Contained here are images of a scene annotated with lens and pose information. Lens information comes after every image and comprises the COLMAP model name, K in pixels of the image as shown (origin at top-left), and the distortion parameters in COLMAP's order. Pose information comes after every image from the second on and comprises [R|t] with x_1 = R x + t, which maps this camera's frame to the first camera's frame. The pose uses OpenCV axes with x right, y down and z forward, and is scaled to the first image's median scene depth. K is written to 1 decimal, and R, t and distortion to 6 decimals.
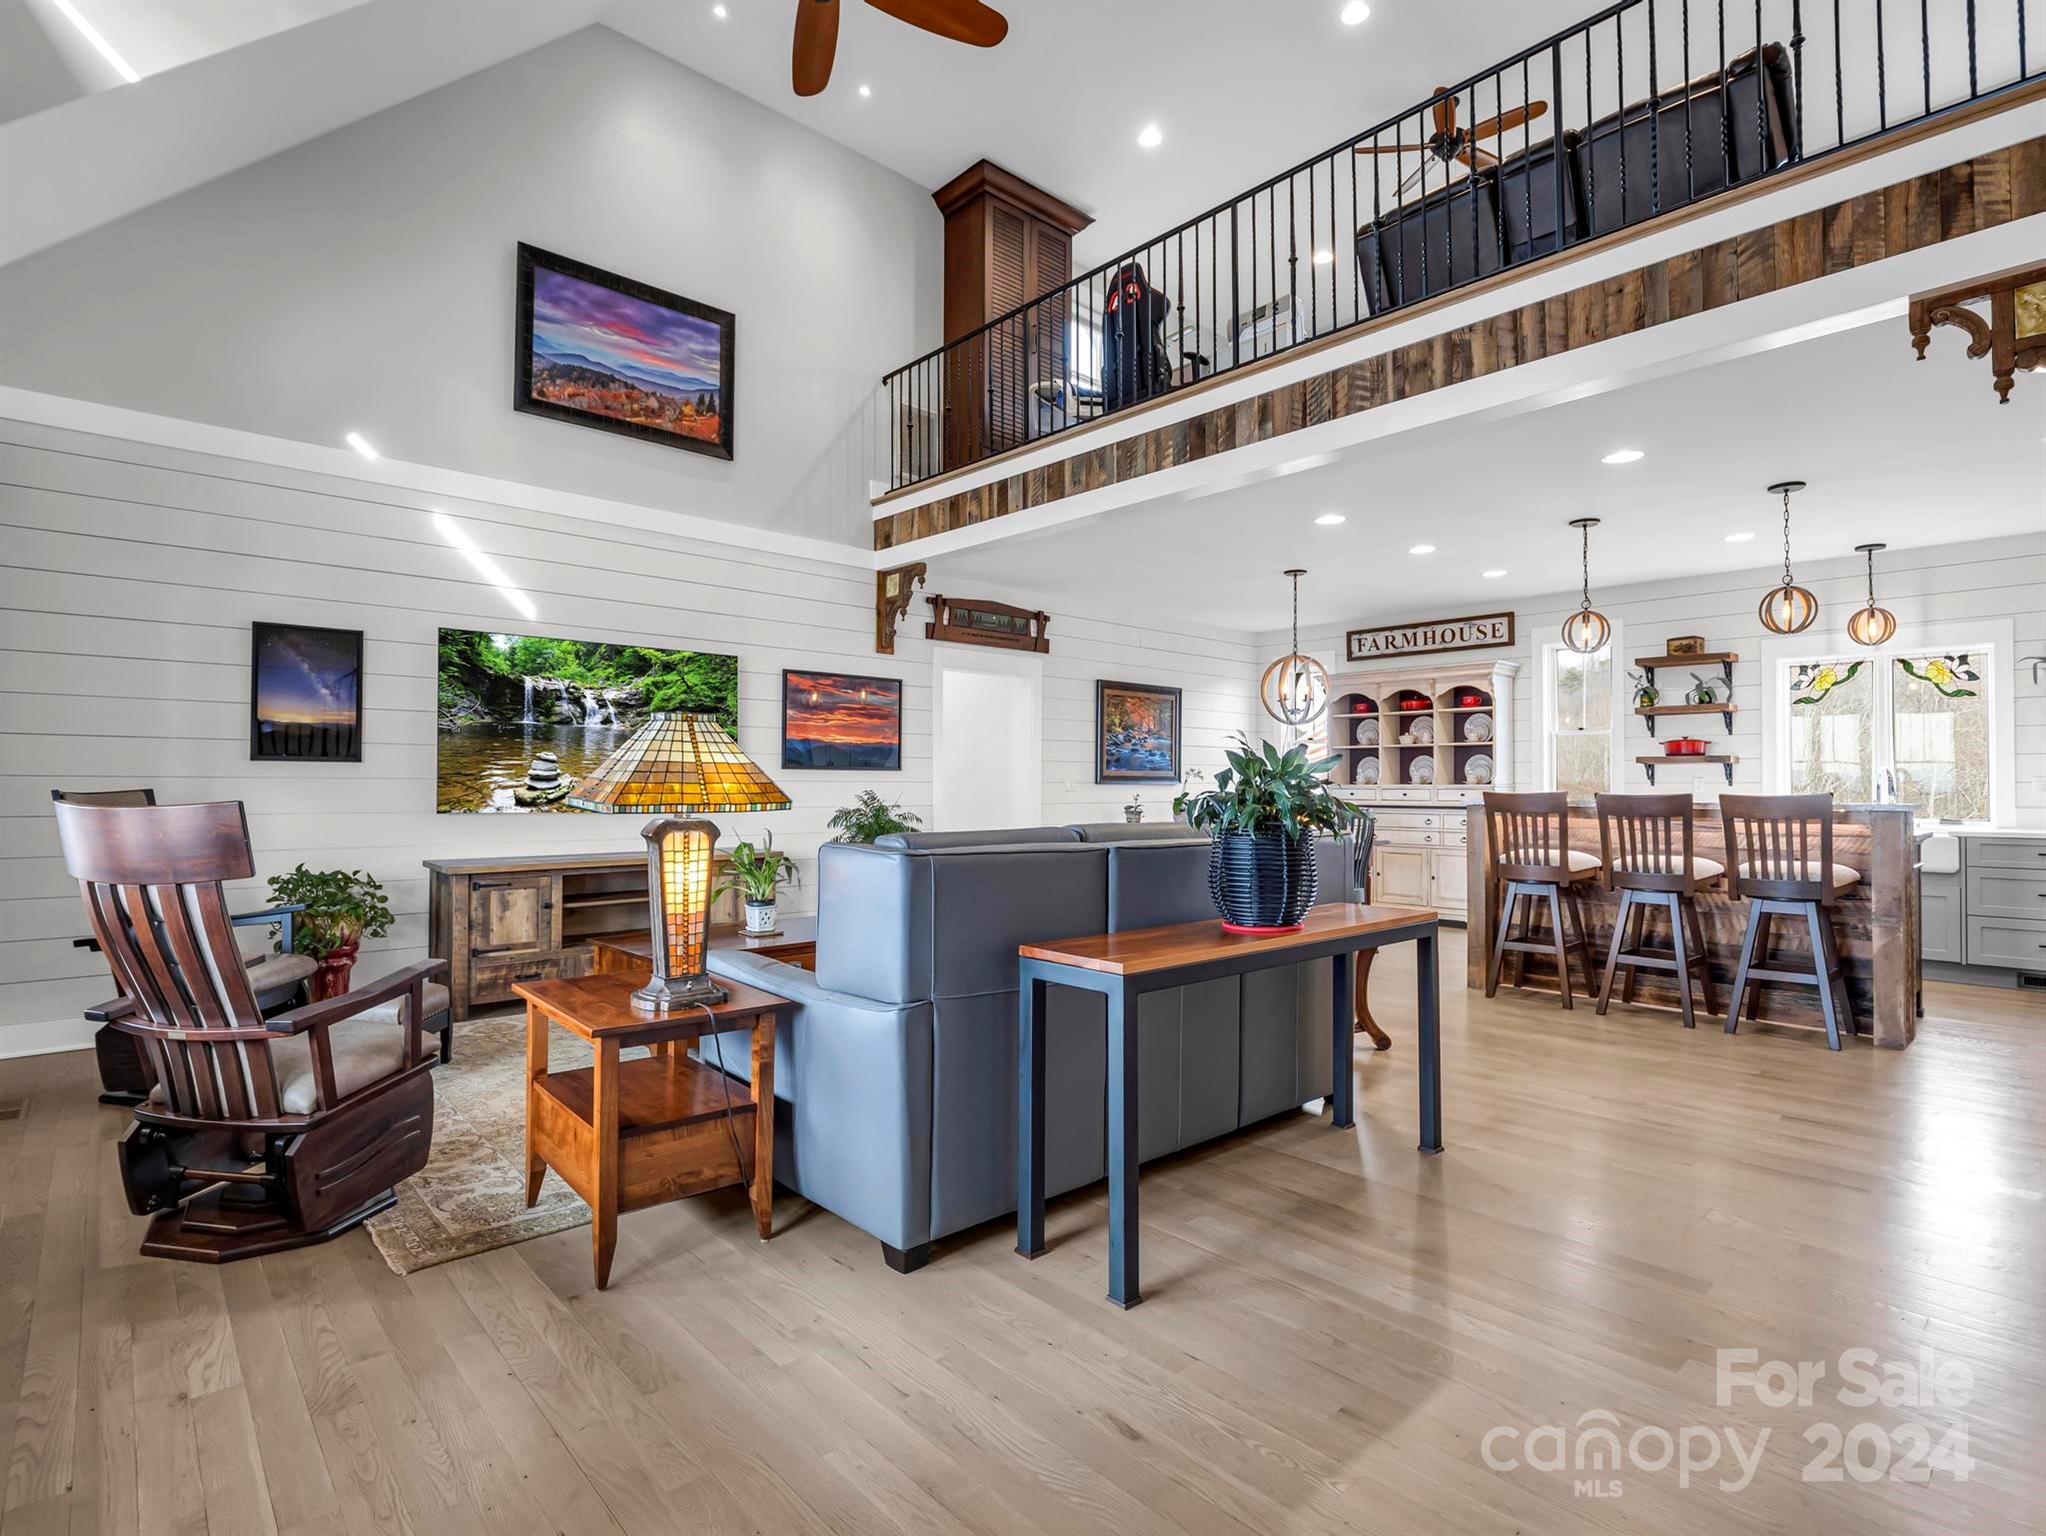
lens RADIAL K [[1013.6, 0, 1032.7], [0, 1013.6, 765.8], [0, 0, 1]] dist [-0.010561, -0.005764]
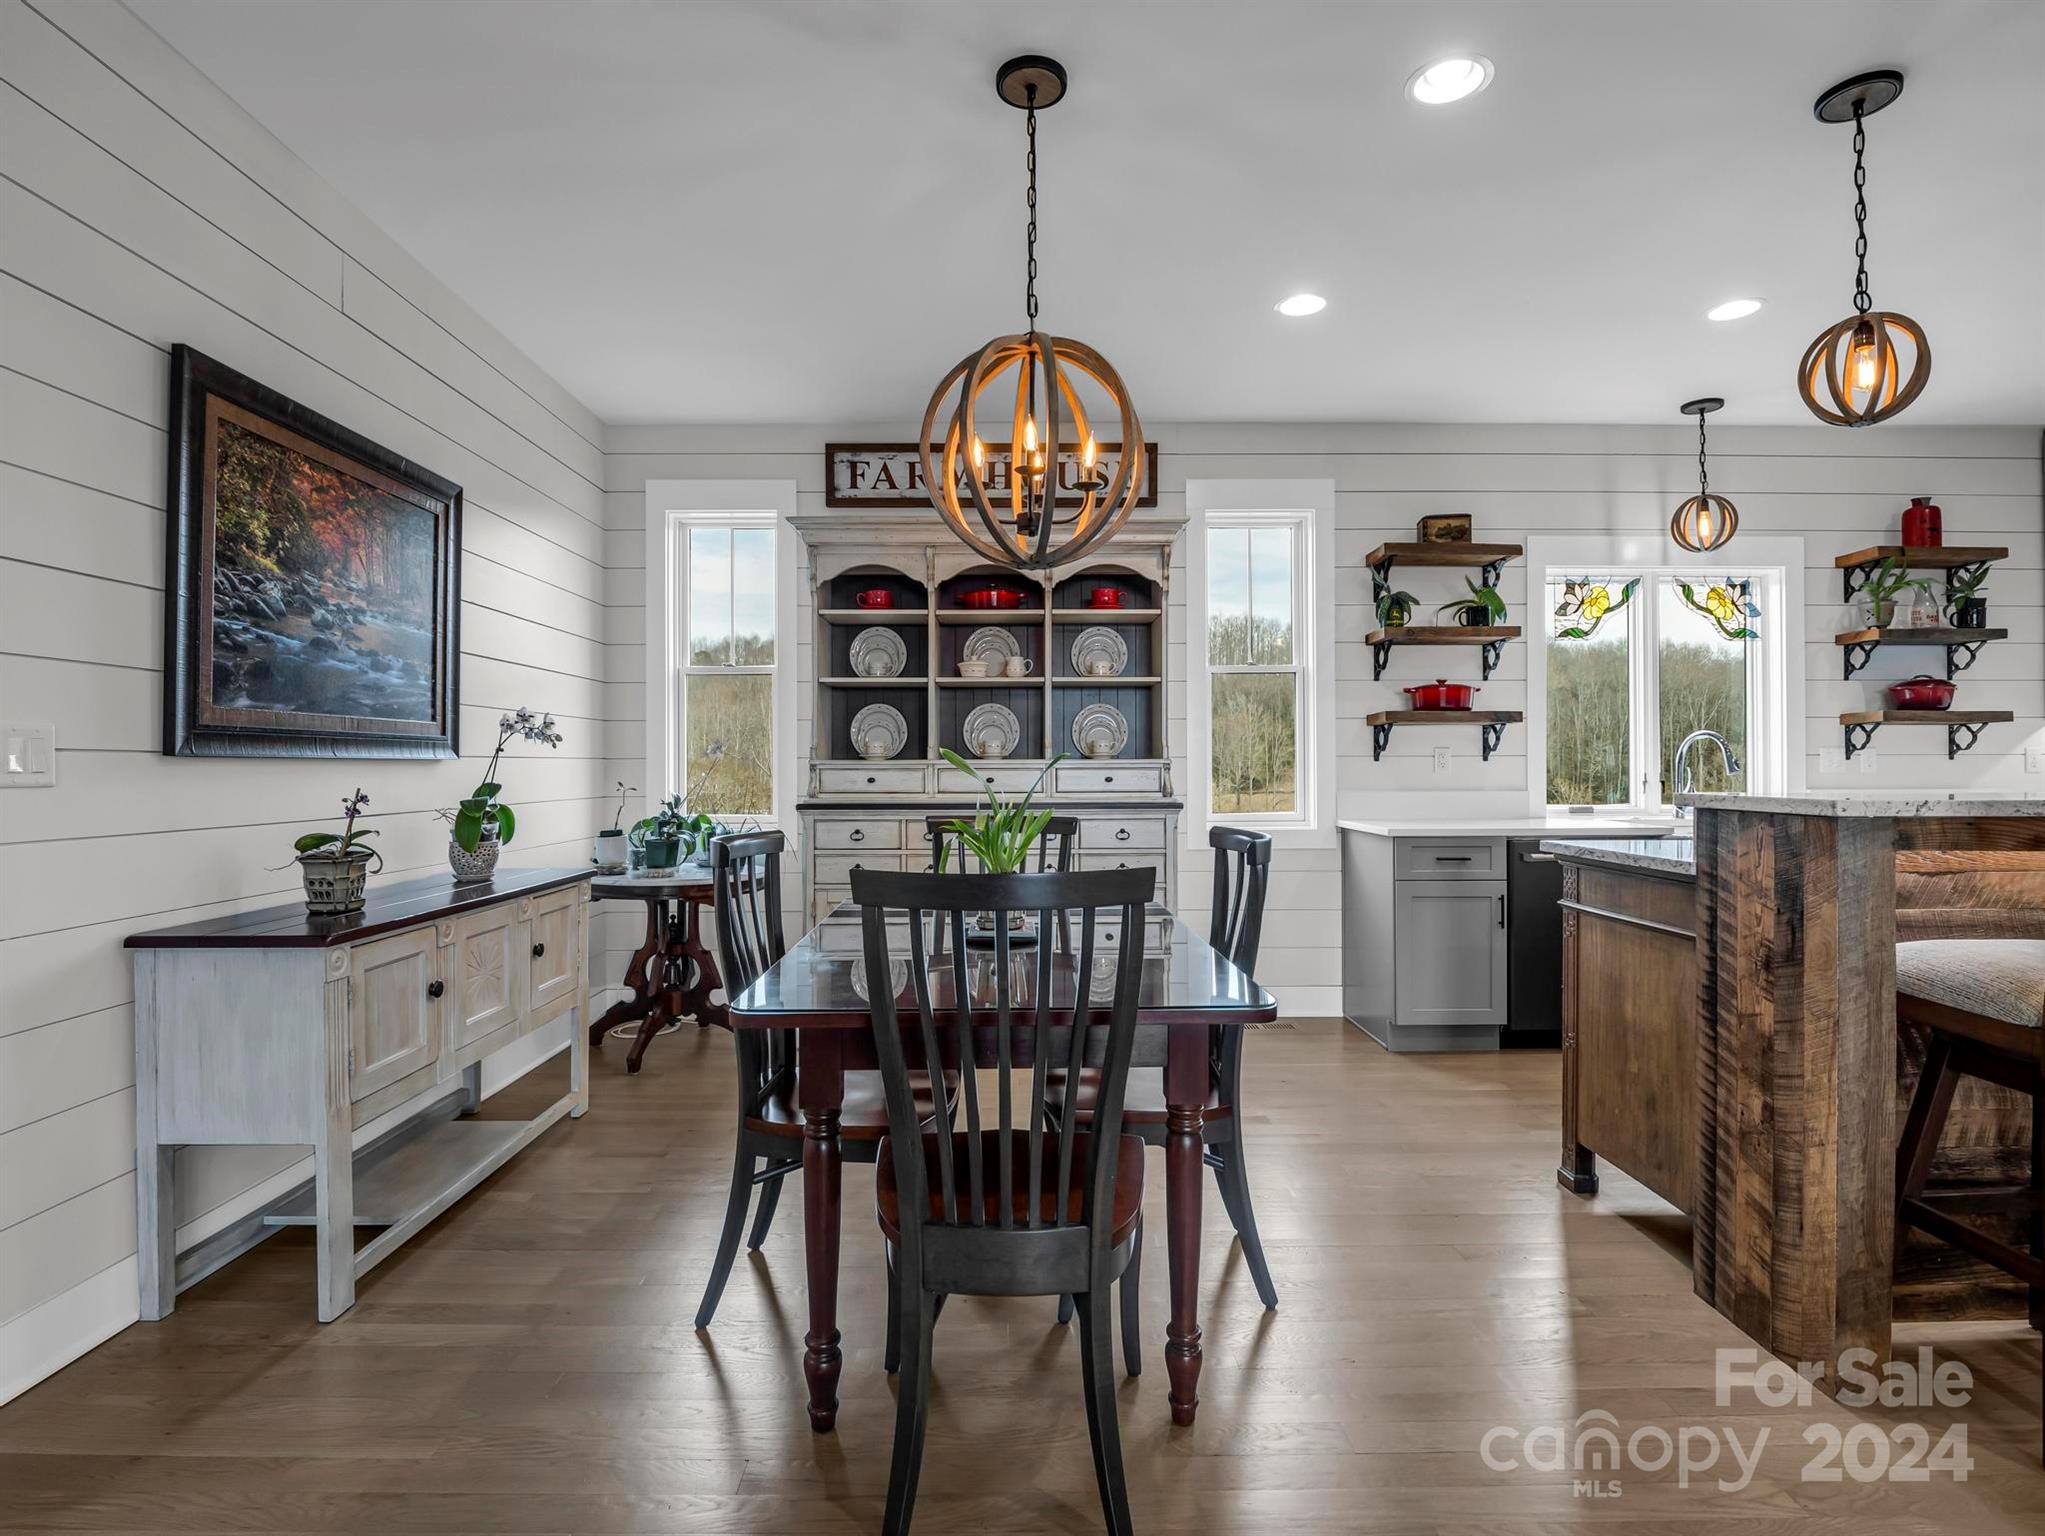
lens RADIAL K [[1013.1, 0, 1030.5], [0, 1013.1, 754.5], [0, 0, 1]] dist [-0.010561, -0.005764]
pose [[0.669260, 0.004712, 0.743013, 0.029038], [-0.008884, 0.999959, 0.001661, 0.020665], [-0.742975, -0.007712, 0.669275, 0.914116]]
